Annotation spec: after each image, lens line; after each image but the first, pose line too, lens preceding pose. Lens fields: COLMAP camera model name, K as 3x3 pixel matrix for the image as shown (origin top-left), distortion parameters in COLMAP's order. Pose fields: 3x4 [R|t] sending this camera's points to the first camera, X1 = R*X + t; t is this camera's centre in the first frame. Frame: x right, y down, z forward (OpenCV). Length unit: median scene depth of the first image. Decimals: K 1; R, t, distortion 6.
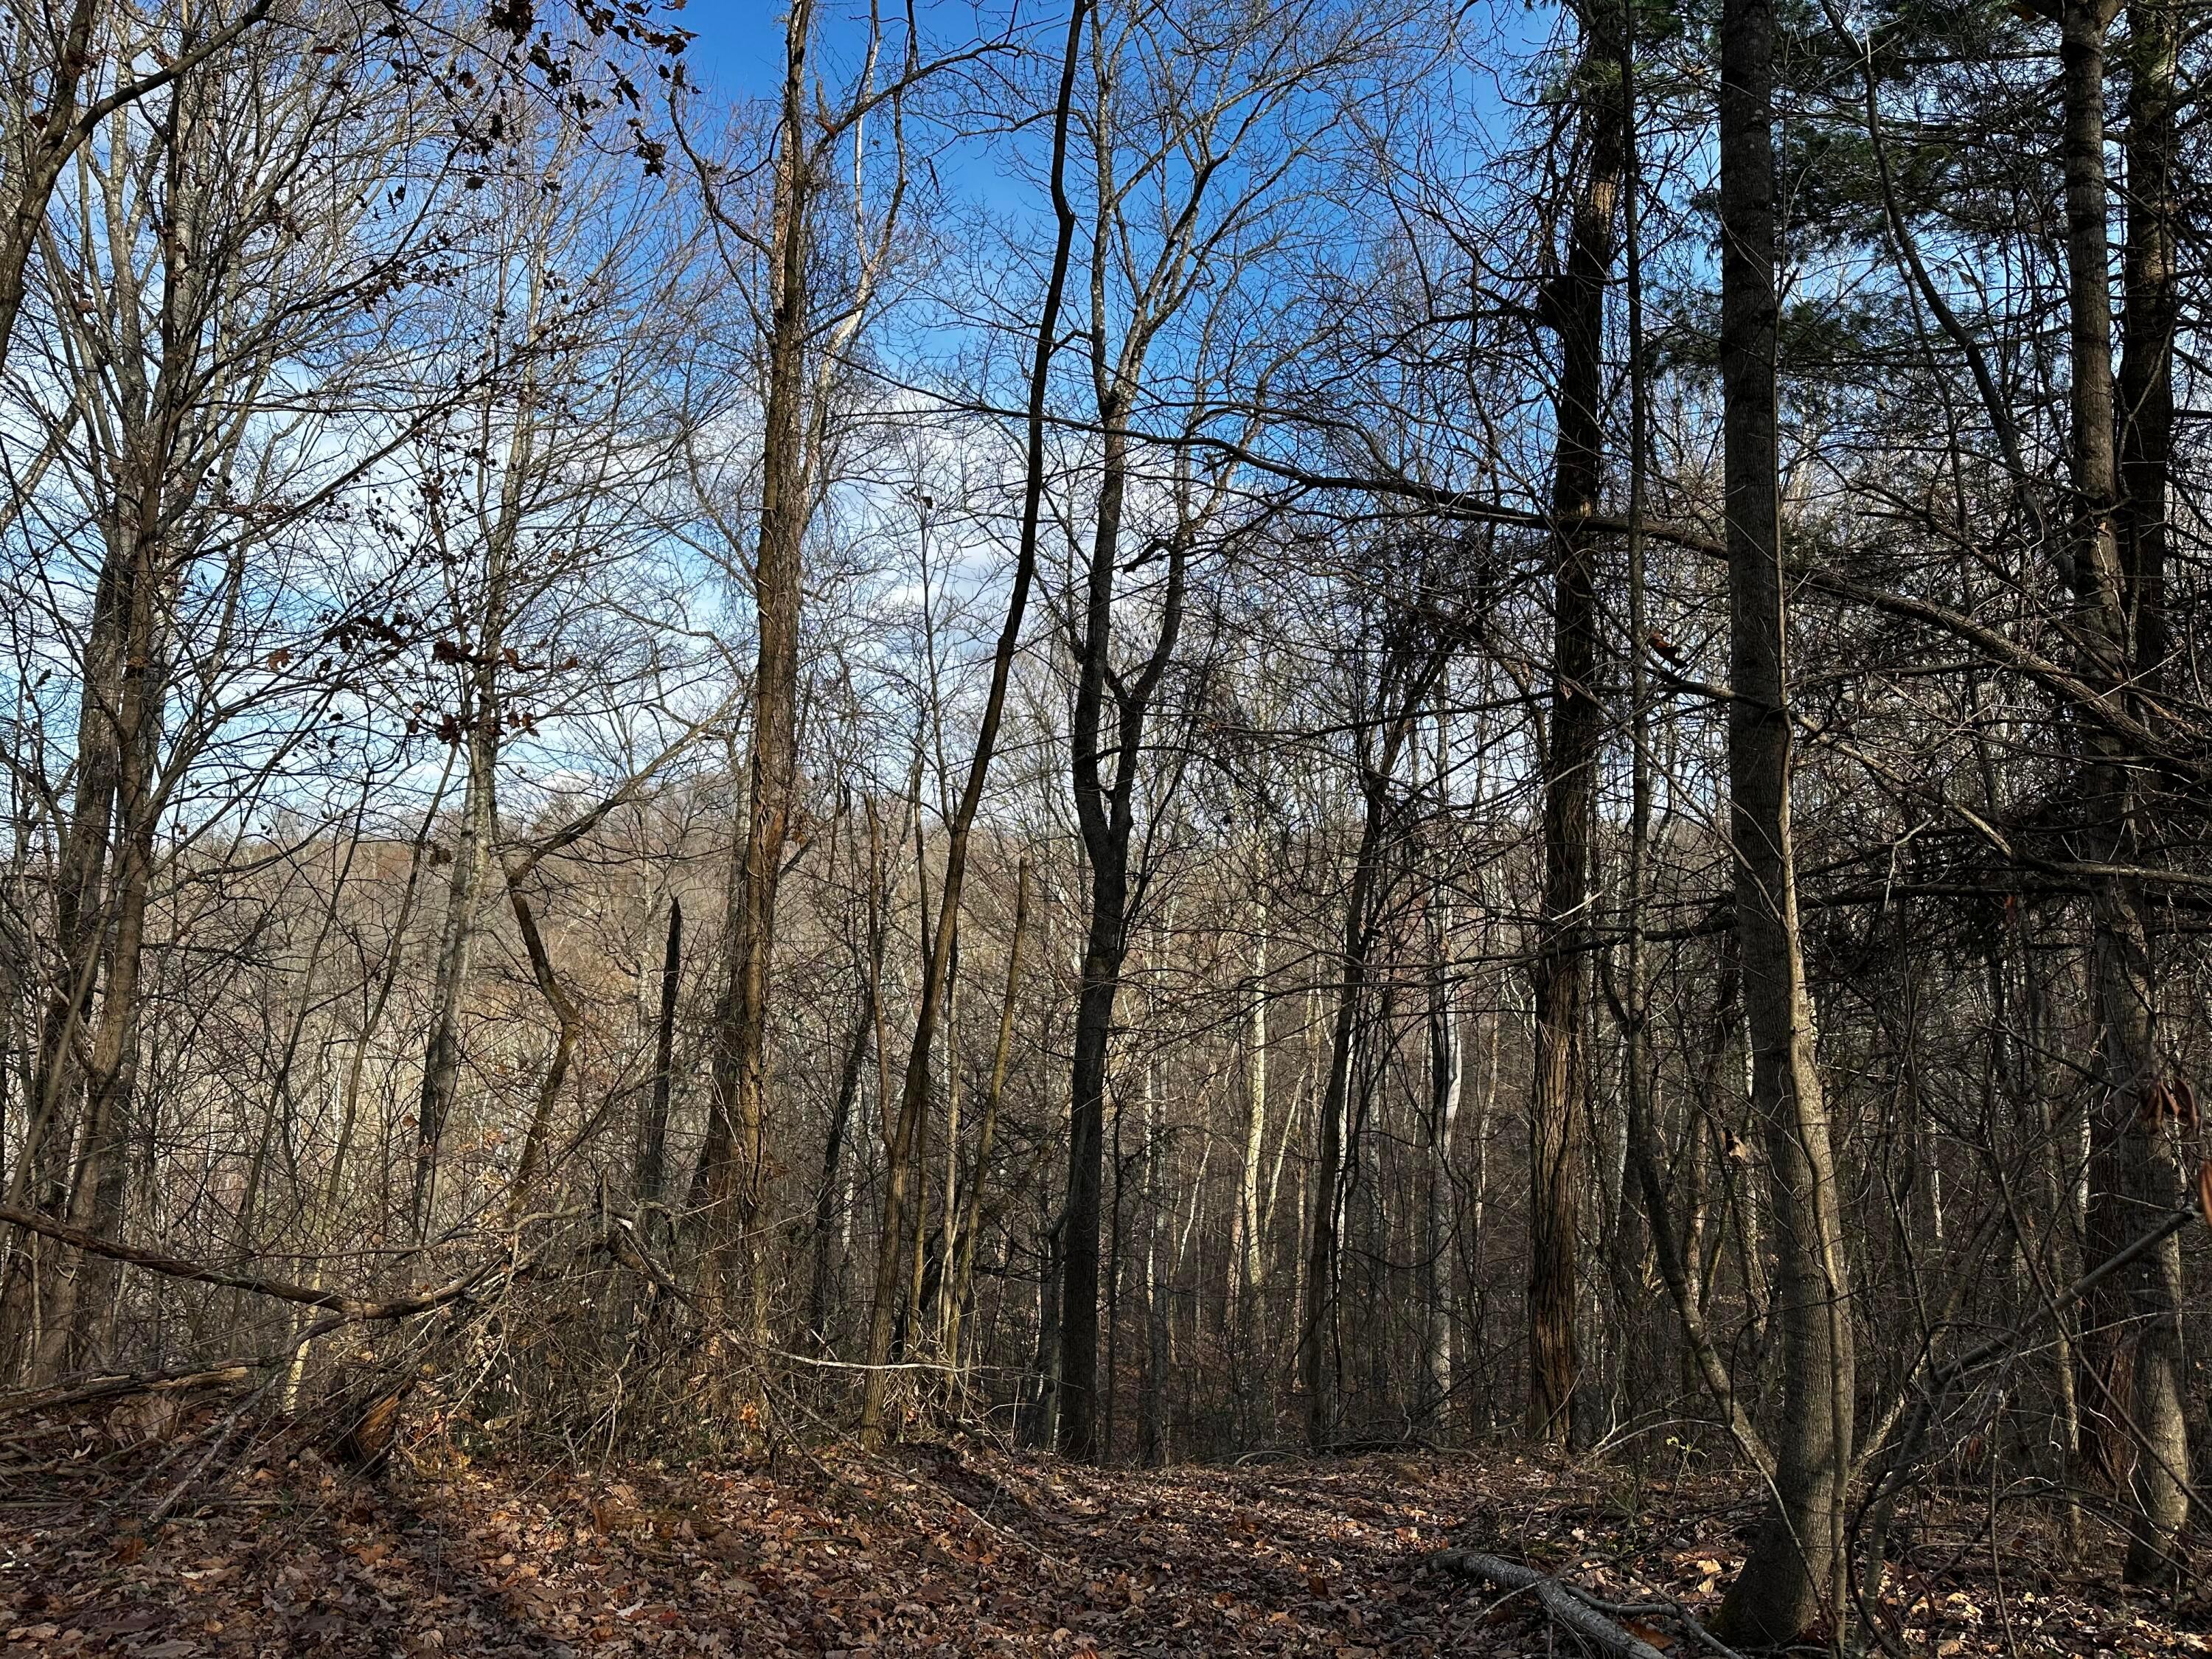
lens RADIAL K [[1545.1, 0, 1106.0], [0, 1545.1, 829.5], [0, 0, 1]] dist [-0.000159, -0.004320]
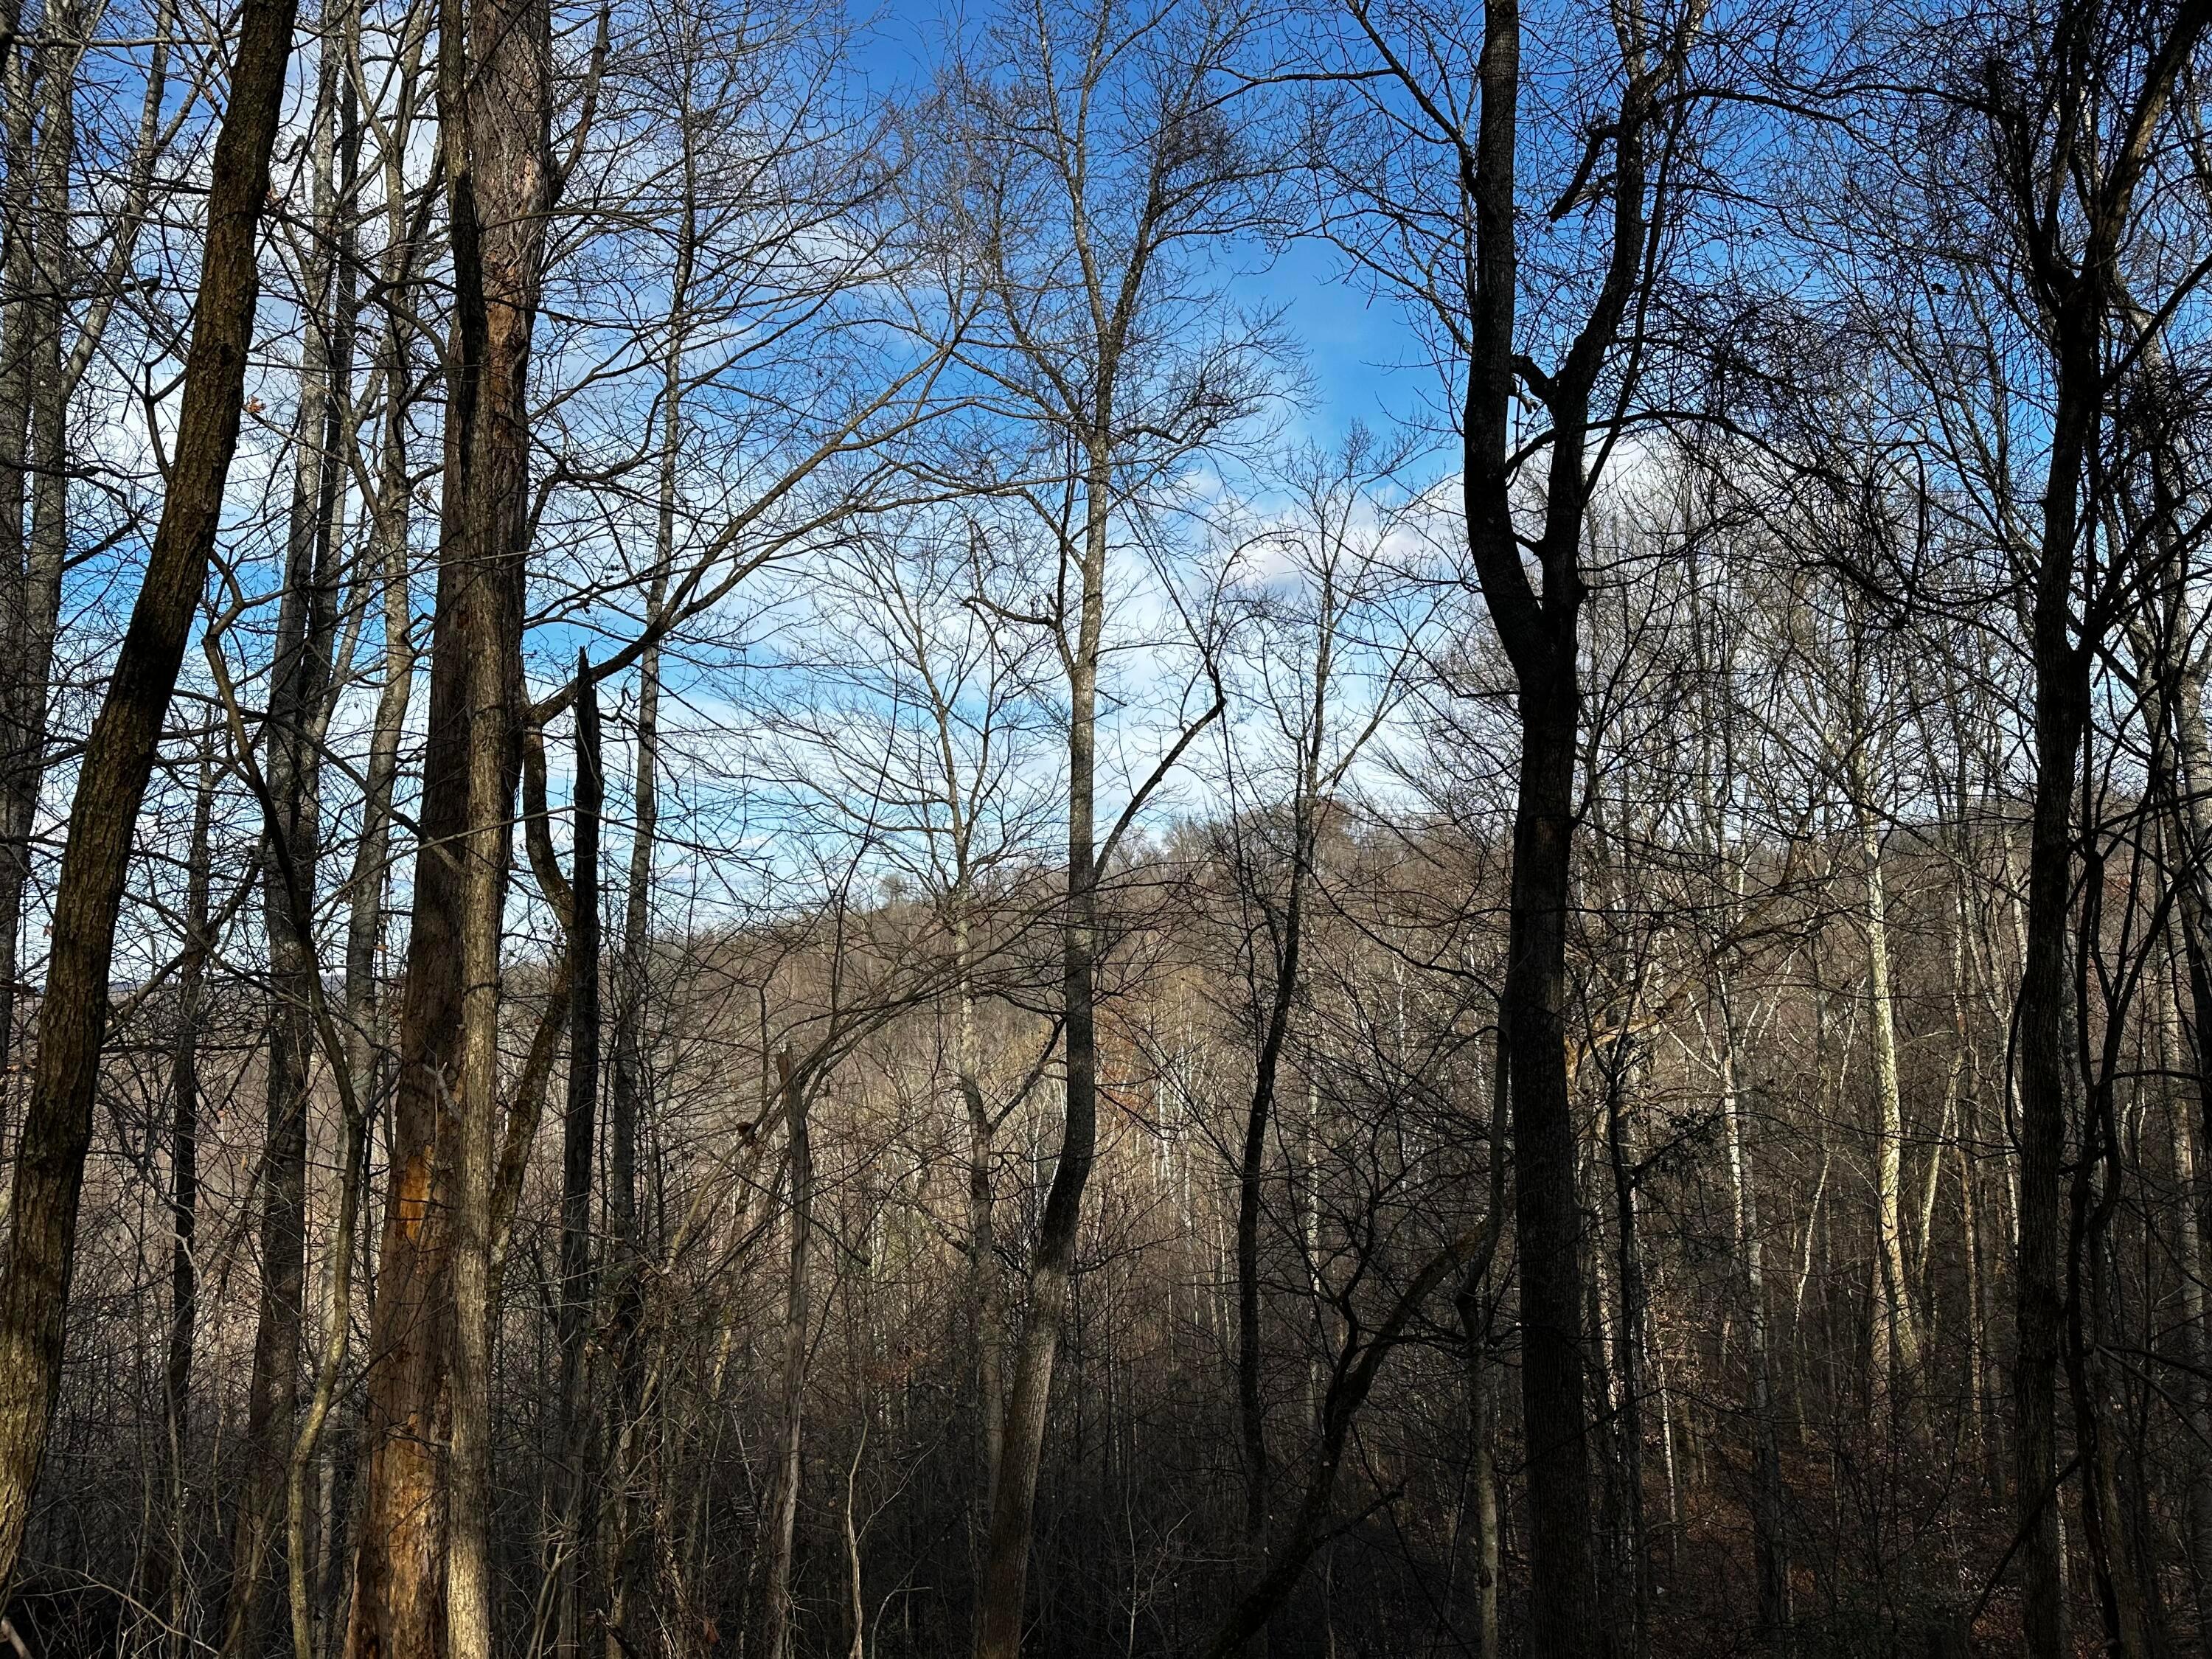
lens RADIAL K [[1545.1, 0, 1106.0], [0, 1545.1, 829.5], [0, 0, 1]] dist [-0.000159, -0.004320]
pose [[0.931949, -0.090039, -0.351231, 0.022890], [0.080009, 0.995866, -0.042997, 0.050417], [0.353651, 0.011970, 0.935301, 0.197772]]
